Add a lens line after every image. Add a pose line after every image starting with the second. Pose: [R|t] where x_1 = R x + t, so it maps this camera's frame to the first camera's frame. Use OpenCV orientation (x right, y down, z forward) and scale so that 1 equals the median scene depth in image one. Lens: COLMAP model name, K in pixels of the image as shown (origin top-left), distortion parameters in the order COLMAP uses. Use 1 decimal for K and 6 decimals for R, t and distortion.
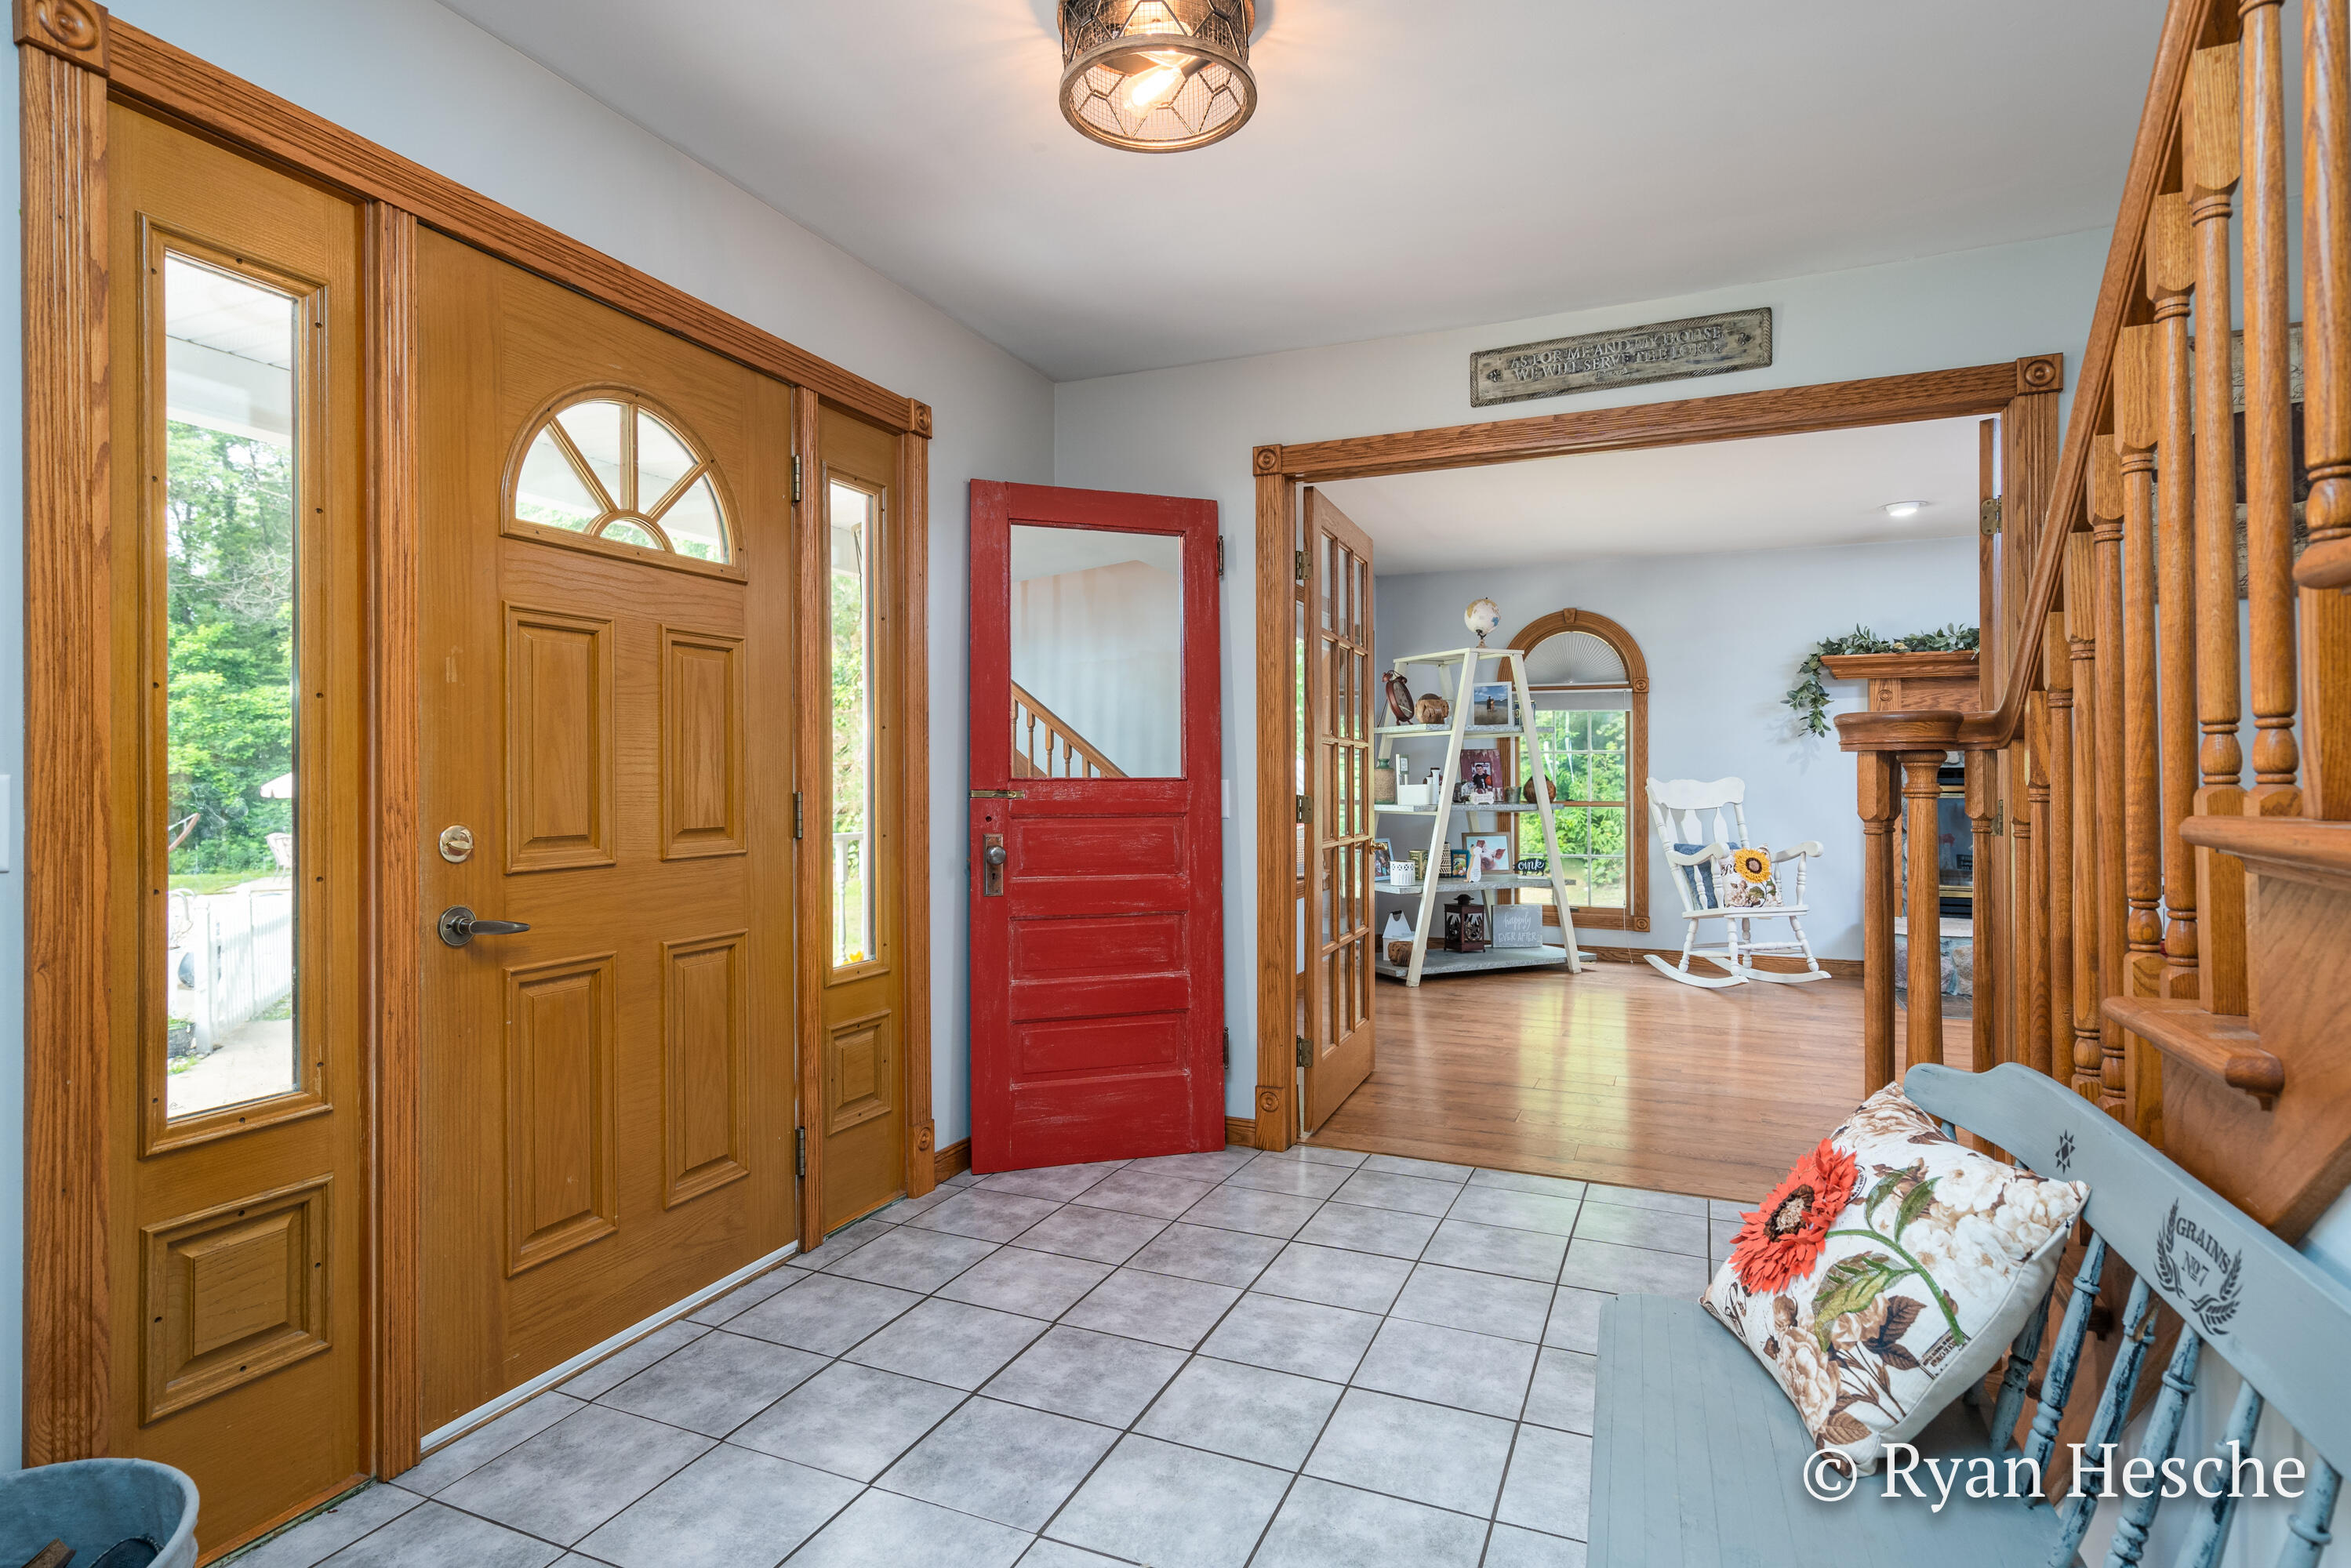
lens RADIAL K [[1151.2, 0, 1179.3], [0, 1151.2, 774.9], [0, 0, 1]] dist [0.000326, 0.000970]
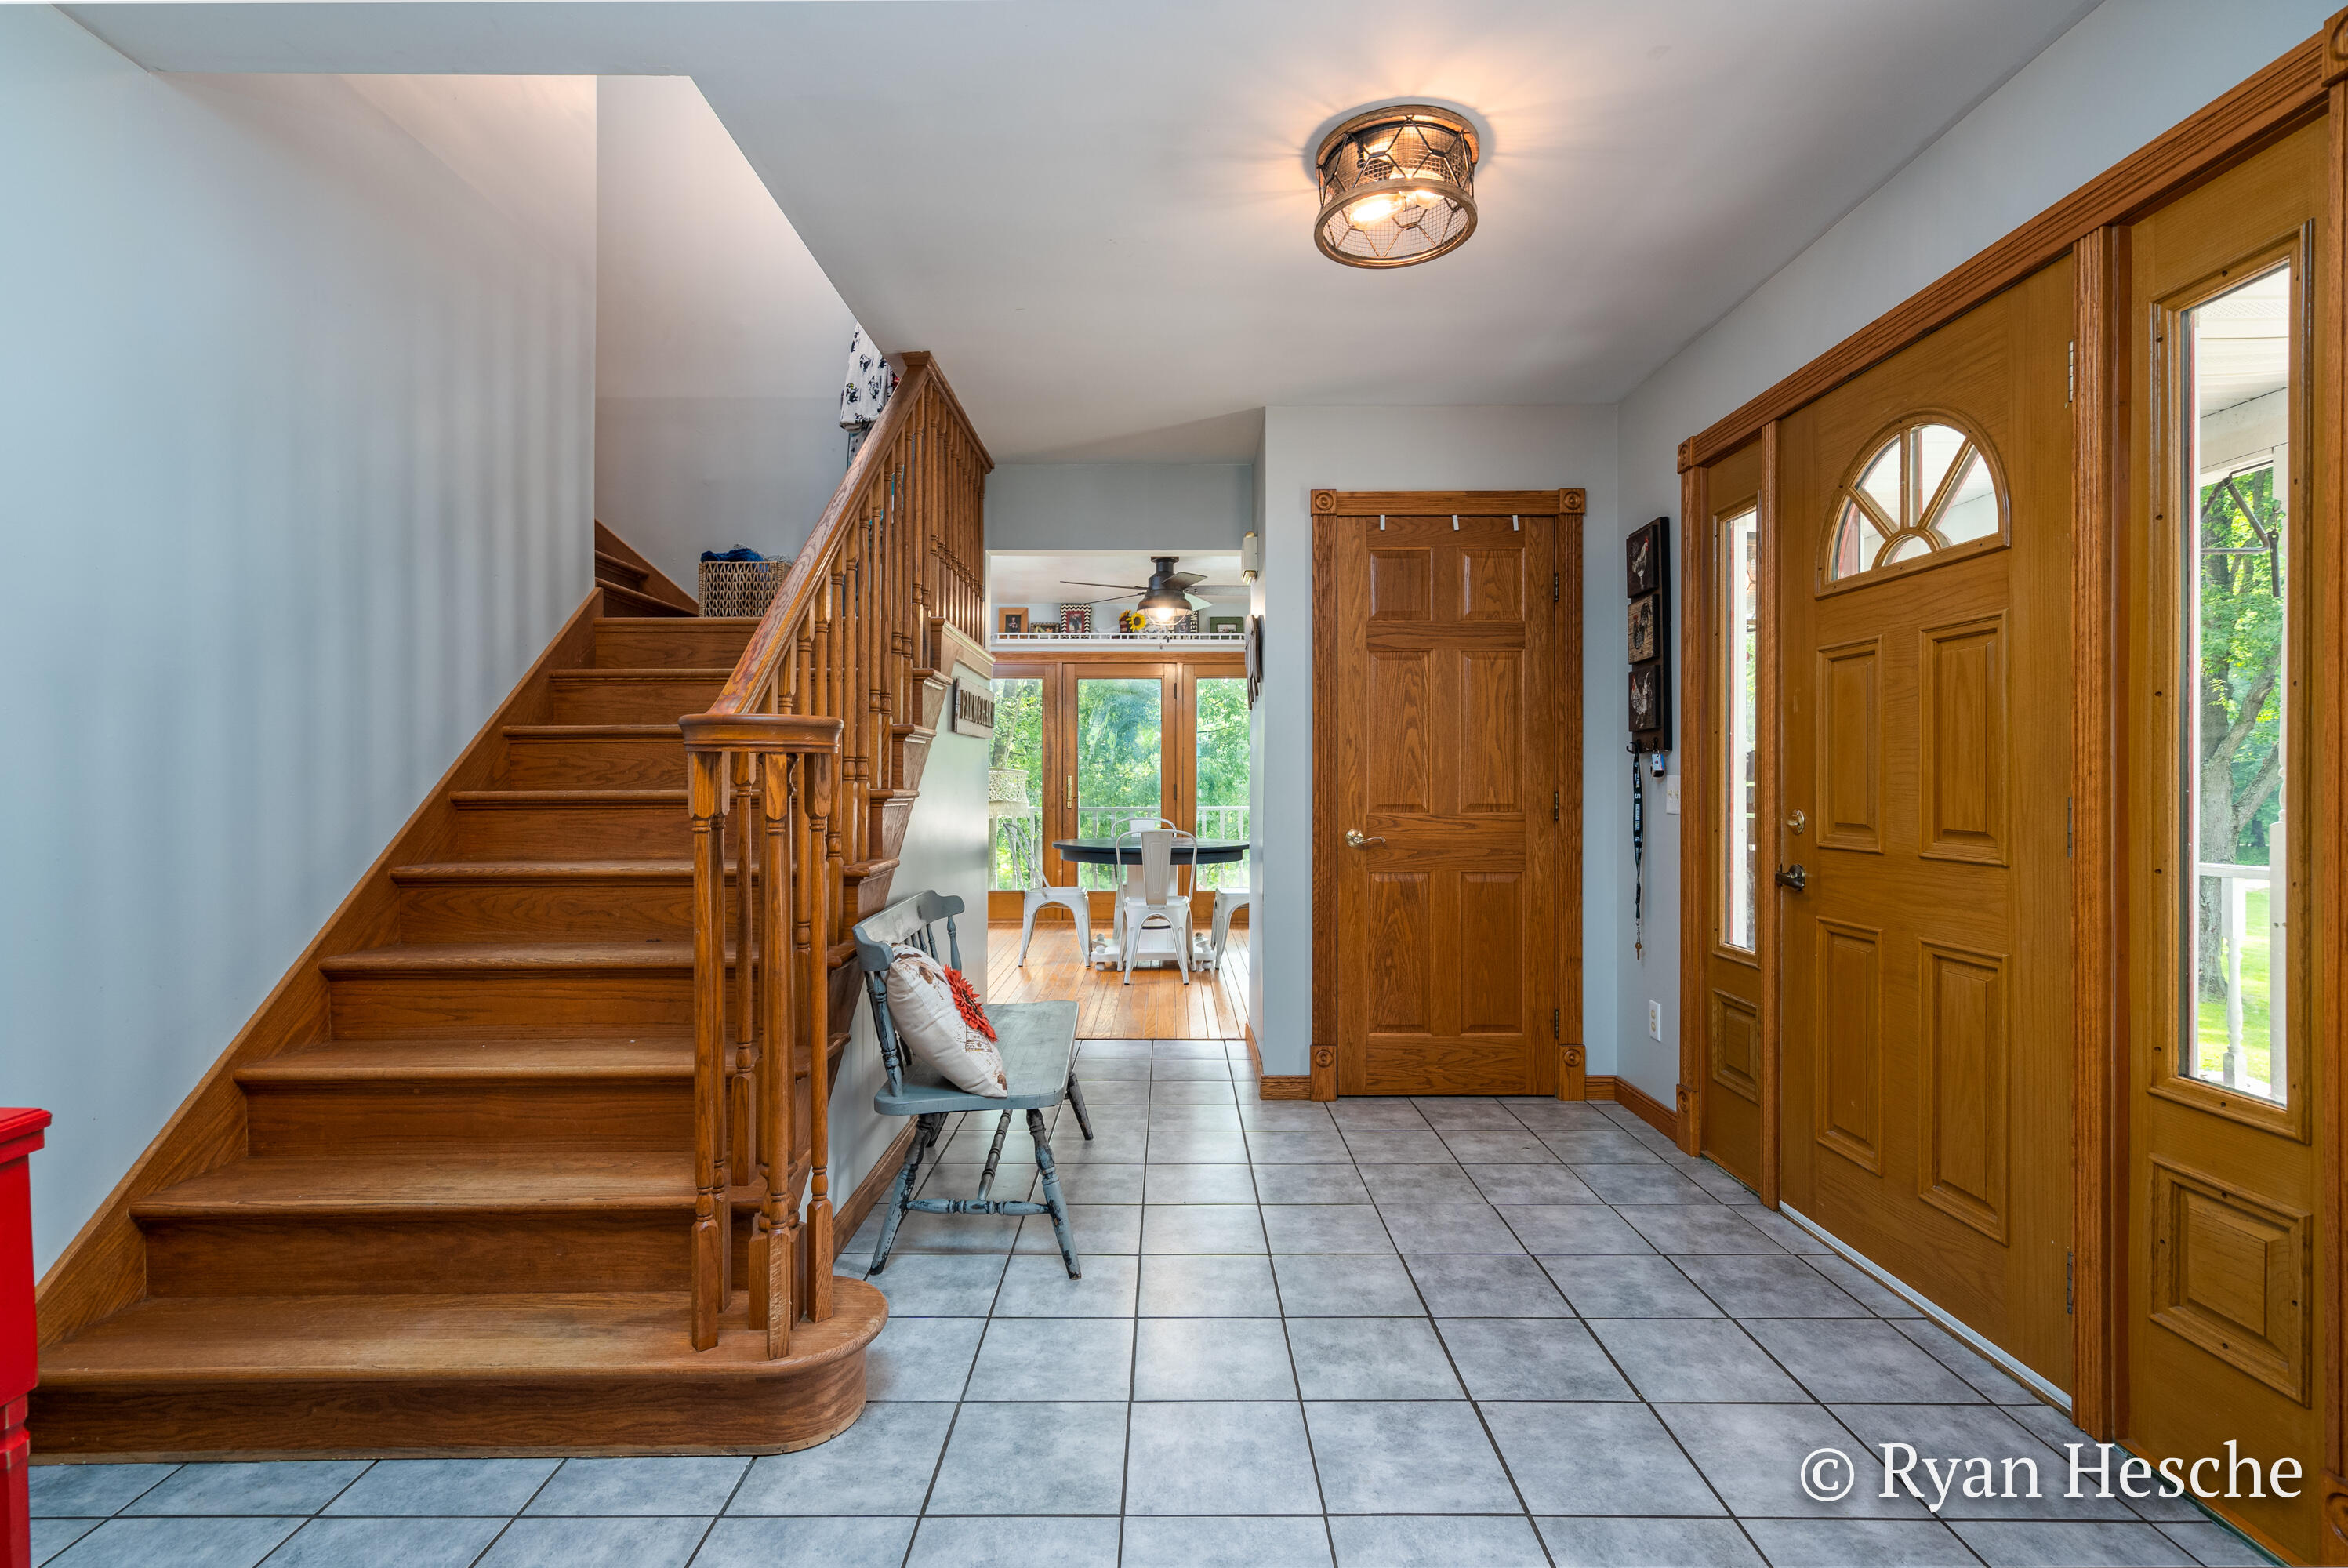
lens RADIAL K [[1091.1, 0, 1175.9], [0, 1091.1, 780.4], [0, 0, 1]] dist [0.010046, 0.000230]
pose [[-0.911936, 0.004805, -0.410305, 0.566130], [0.004627, 0.999988, 0.001426, 0.001408], [0.410307, -0.000599, -0.911947, 1.644262]]
